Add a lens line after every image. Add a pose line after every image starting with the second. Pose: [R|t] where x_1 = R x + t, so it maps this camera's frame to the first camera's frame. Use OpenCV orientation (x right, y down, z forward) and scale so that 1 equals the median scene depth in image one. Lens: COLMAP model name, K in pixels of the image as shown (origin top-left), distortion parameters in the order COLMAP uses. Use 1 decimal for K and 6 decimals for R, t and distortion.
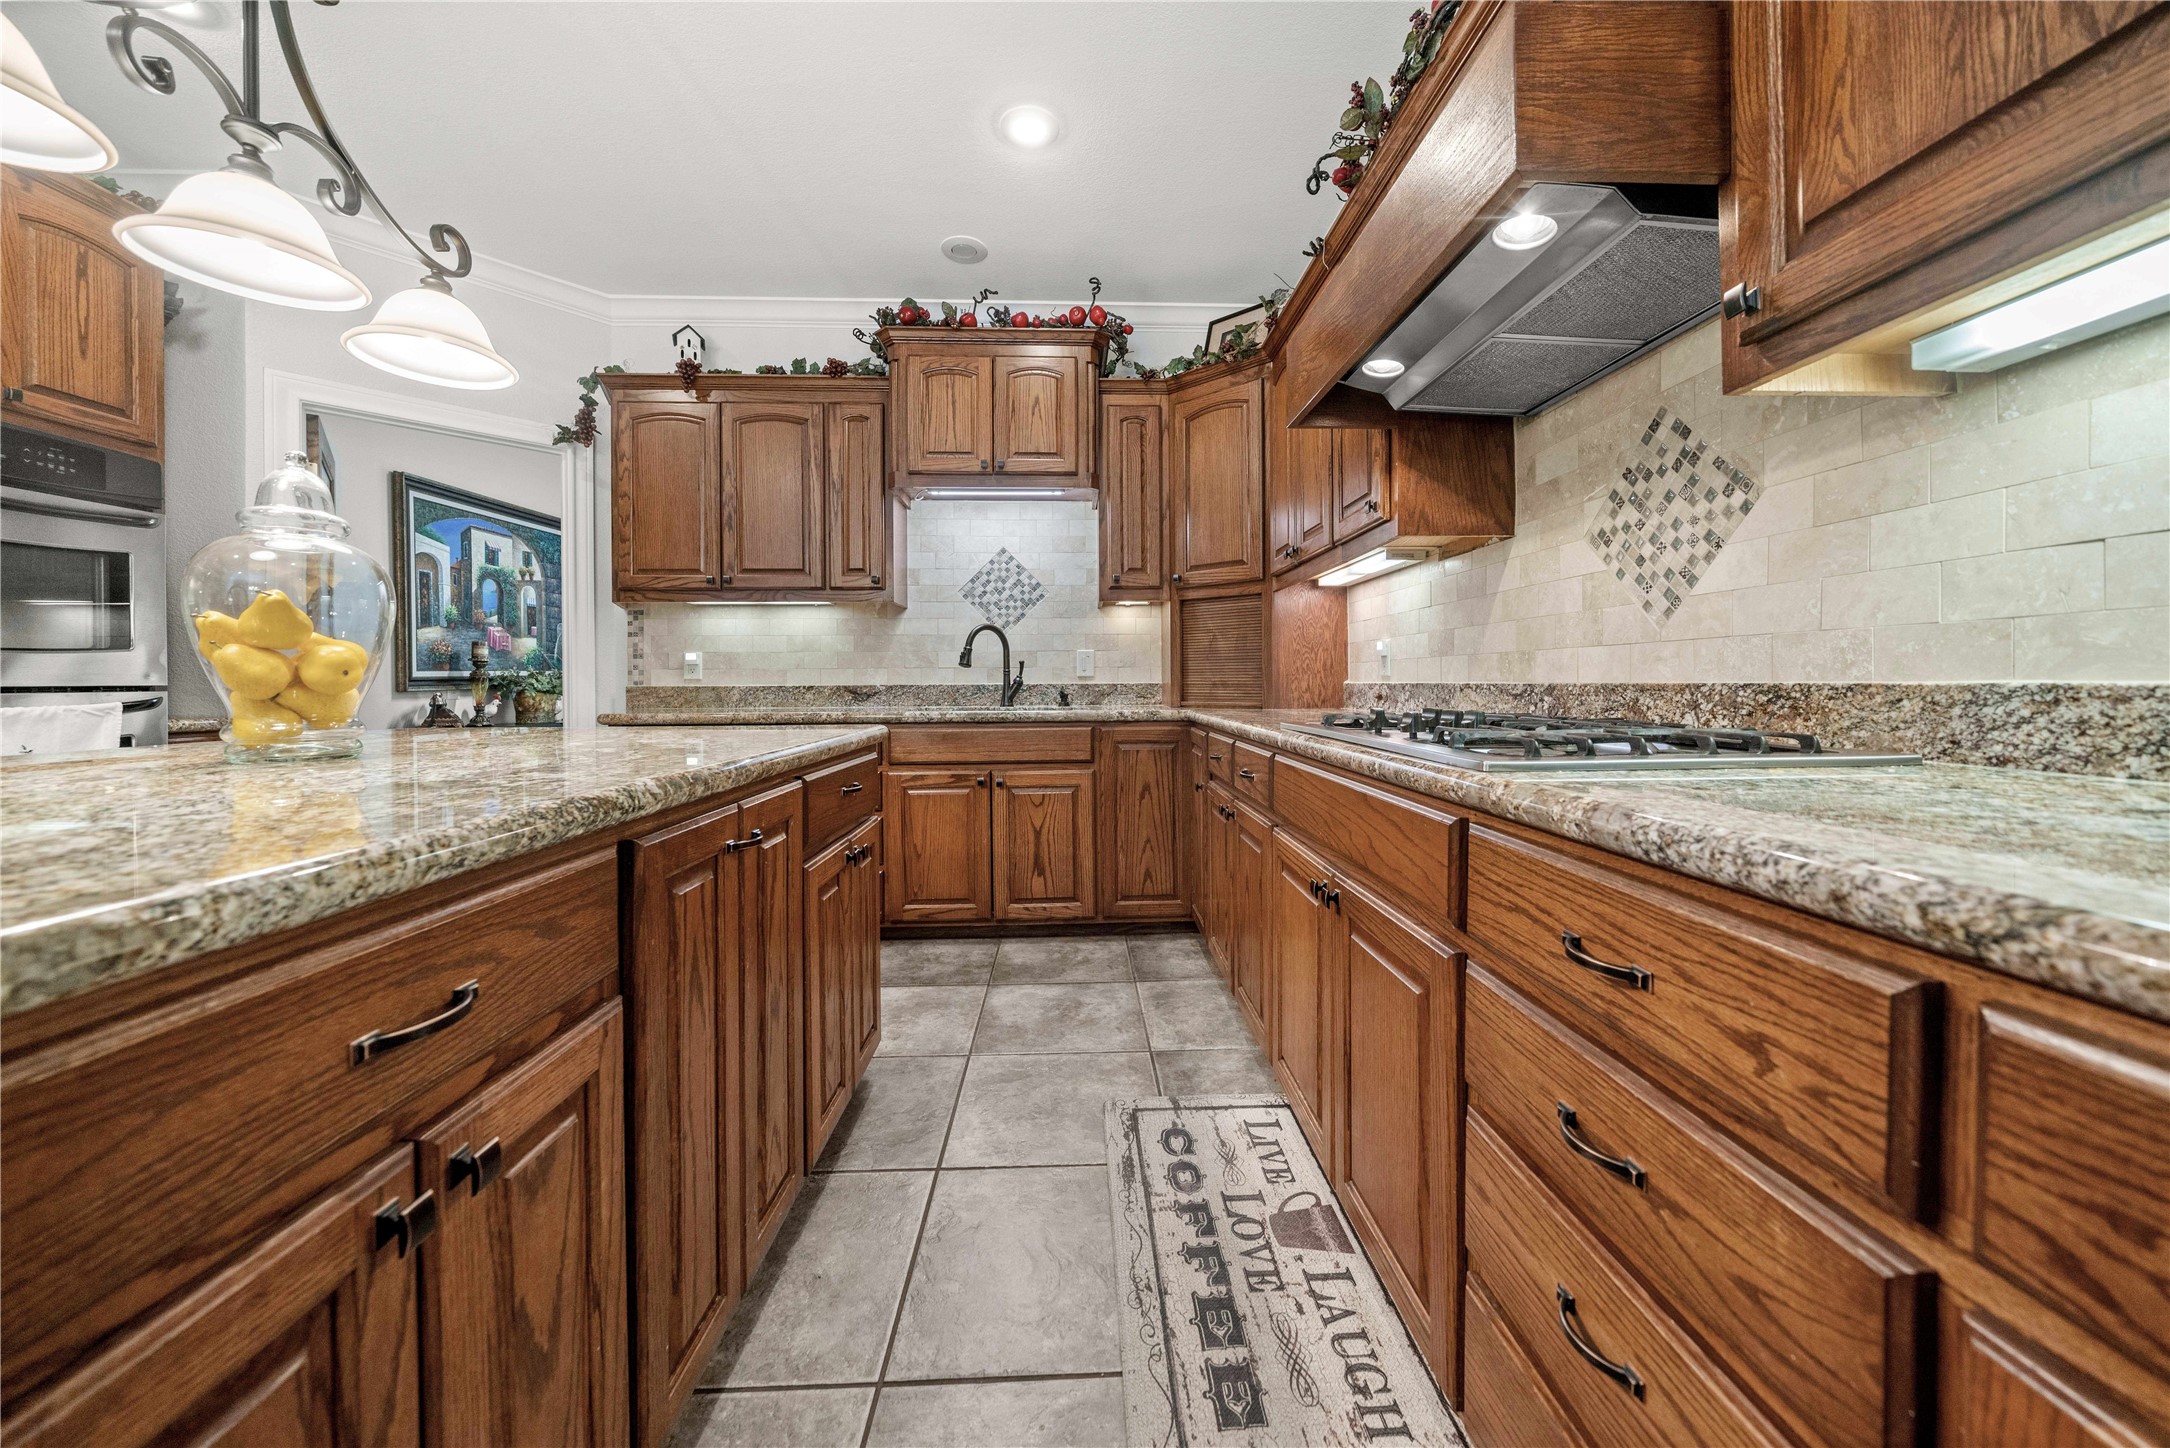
lens RADIAL K [[753.6, 0, 1100.1], [0, 753.6, 685.0], [0, 0, 1]] dist [-0.007059, 0.000344]
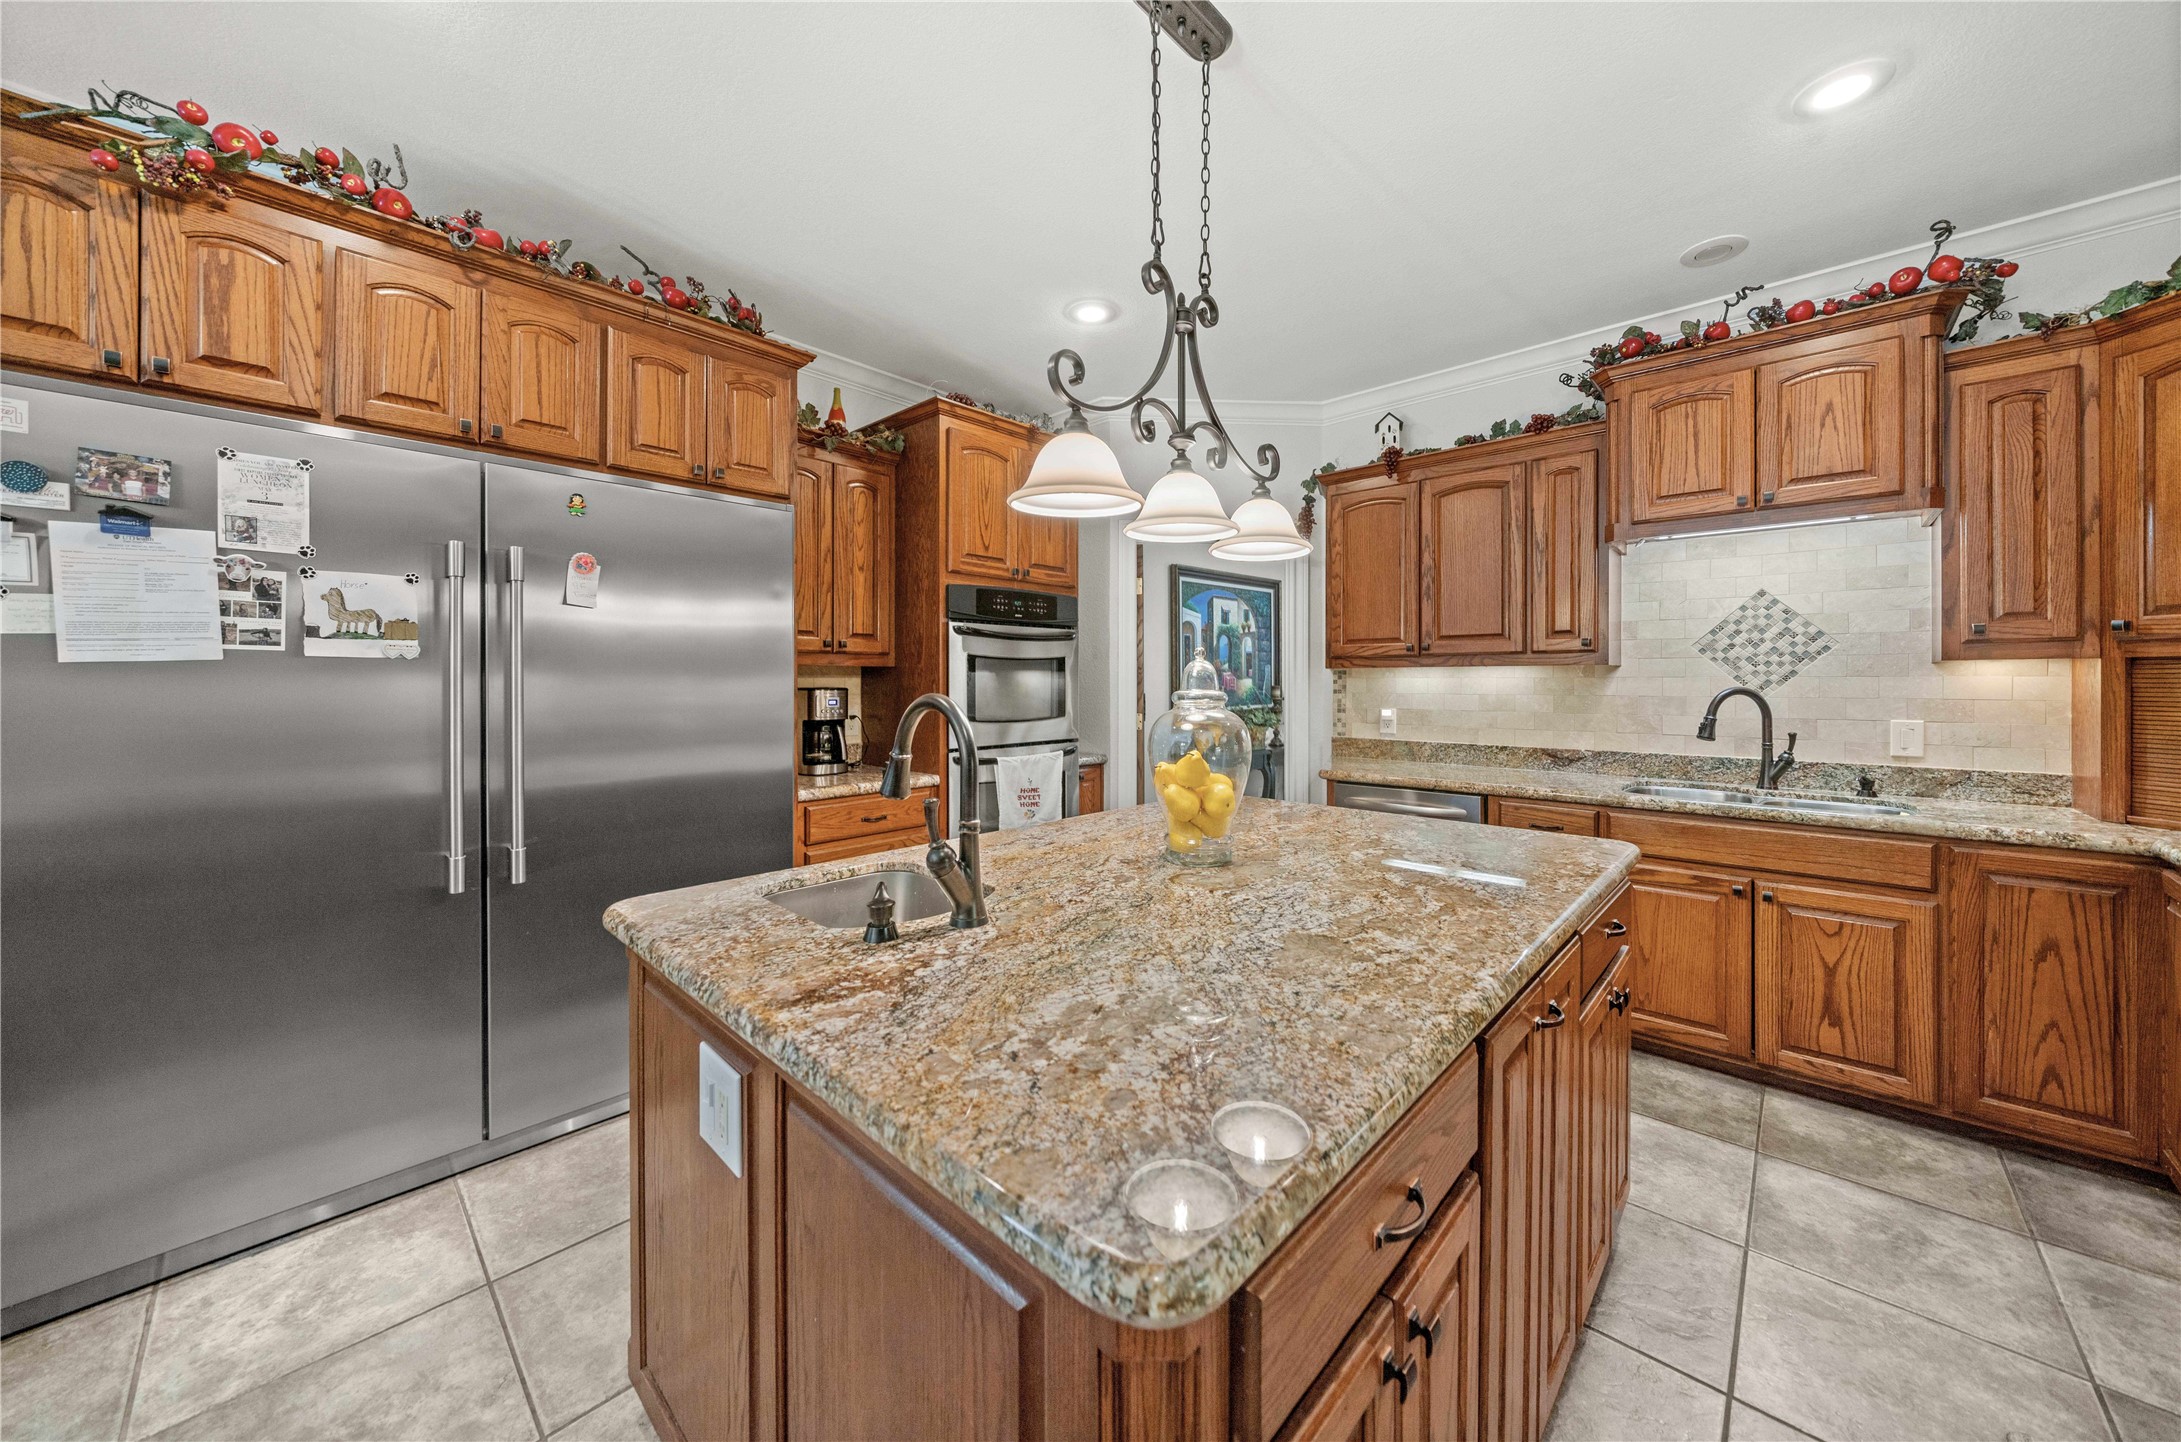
lens RADIAL K [[757.4, 0, 1119.0], [0, 757.4, 681.8], [0, 0, 1]] dist [-0.007059, 0.000344]
pose [[0.712770, 0.002623, -0.701393, -0.060403], [-0.003503, 0.999994, 0.000180, -0.092960], [0.701389, 0.002329, 0.712775, -0.057776]]
